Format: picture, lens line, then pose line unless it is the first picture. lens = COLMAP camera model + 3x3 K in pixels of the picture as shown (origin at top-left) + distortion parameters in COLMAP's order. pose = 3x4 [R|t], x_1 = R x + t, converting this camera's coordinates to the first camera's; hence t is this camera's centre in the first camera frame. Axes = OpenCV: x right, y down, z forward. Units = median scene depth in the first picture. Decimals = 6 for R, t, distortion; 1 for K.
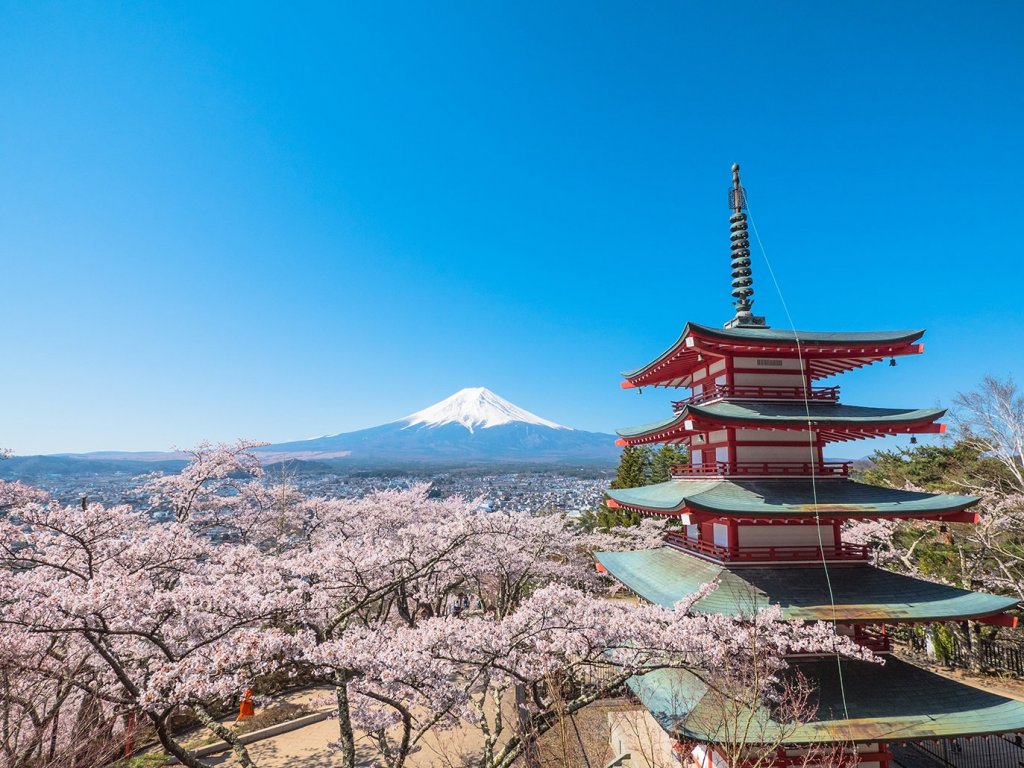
lens RADIAL K [[496.0, 0, 541.3], [0, 496.0, 412.4], [0, 0, 1]] dist [0.001120, 0.000374]
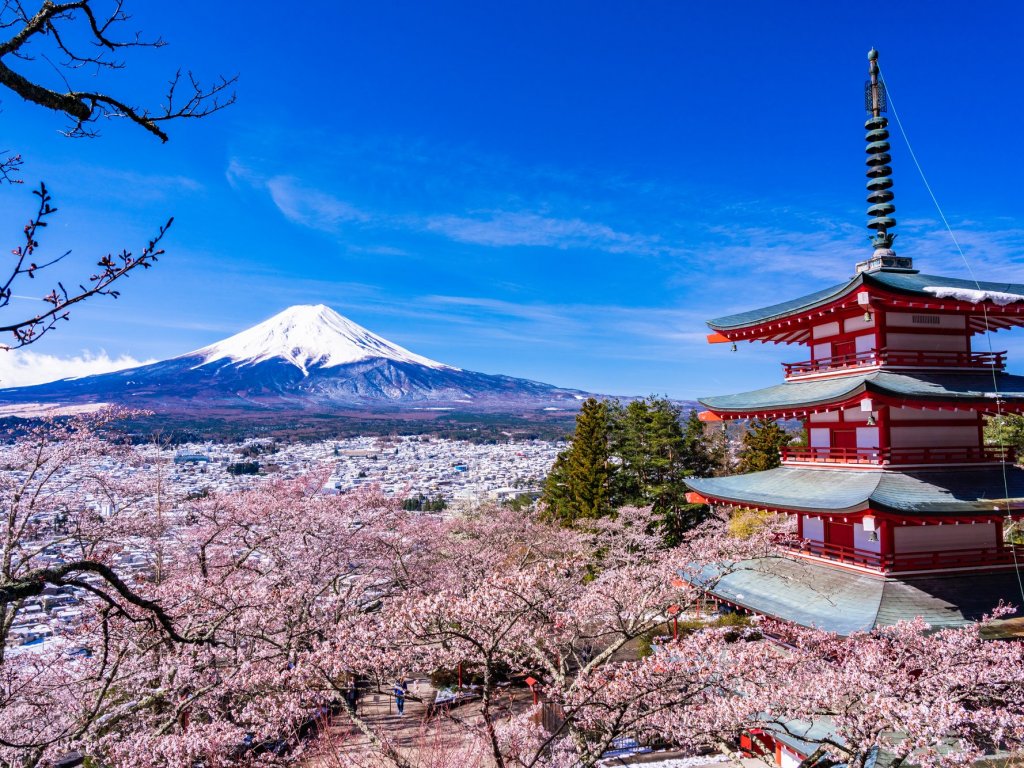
lens RADIAL K [[745.5, 0, 506.5], [0, 745.5, 386.5], [0, 0, 1]] dist [-0.003607, 0.000977]
pose [[0.988897, 0.001179, 0.148596, -0.315975], [-0.010051, 0.998209, 0.058972, -0.048796], [-0.148260, -0.059811, 0.987138, -0.061421]]
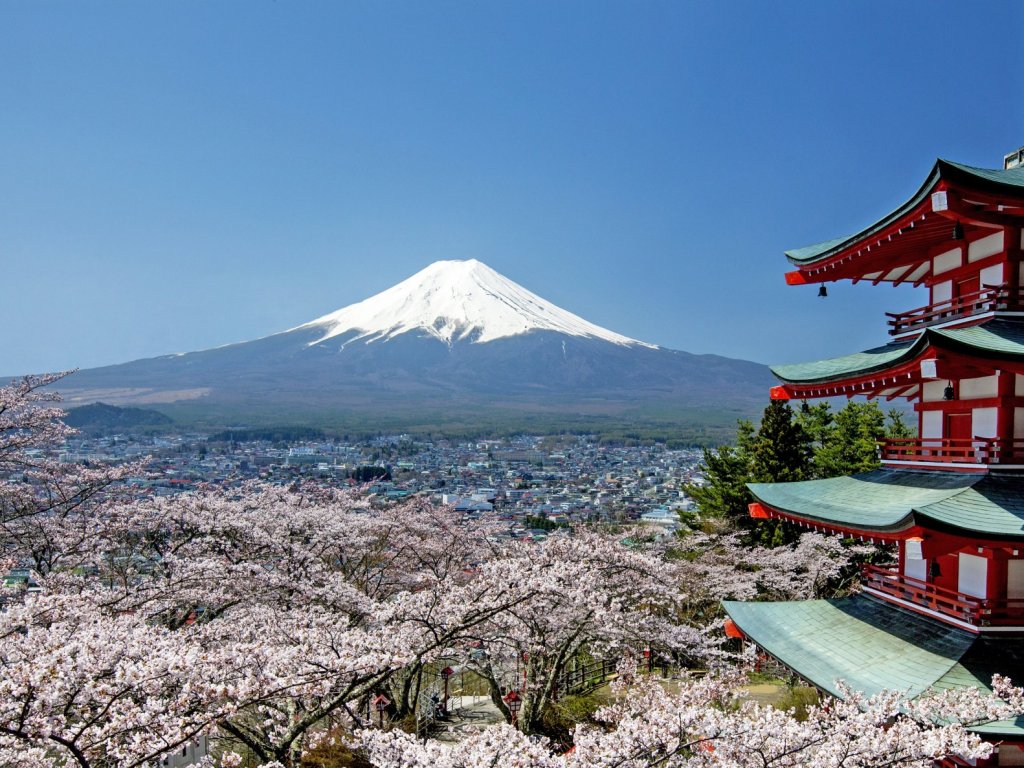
lens RADIAL K [[1002.9, 0, 576.9], [0, 1002.9, 458.5], [0, 0, 1]] dist [0.010382, 0.000000]
pose [[0.999894, 0.008512, -0.011843, -0.037304], [-0.006692, 0.989259, 0.146023, -0.022796], [0.012959, -0.145928, 0.989210, -0.031286]]
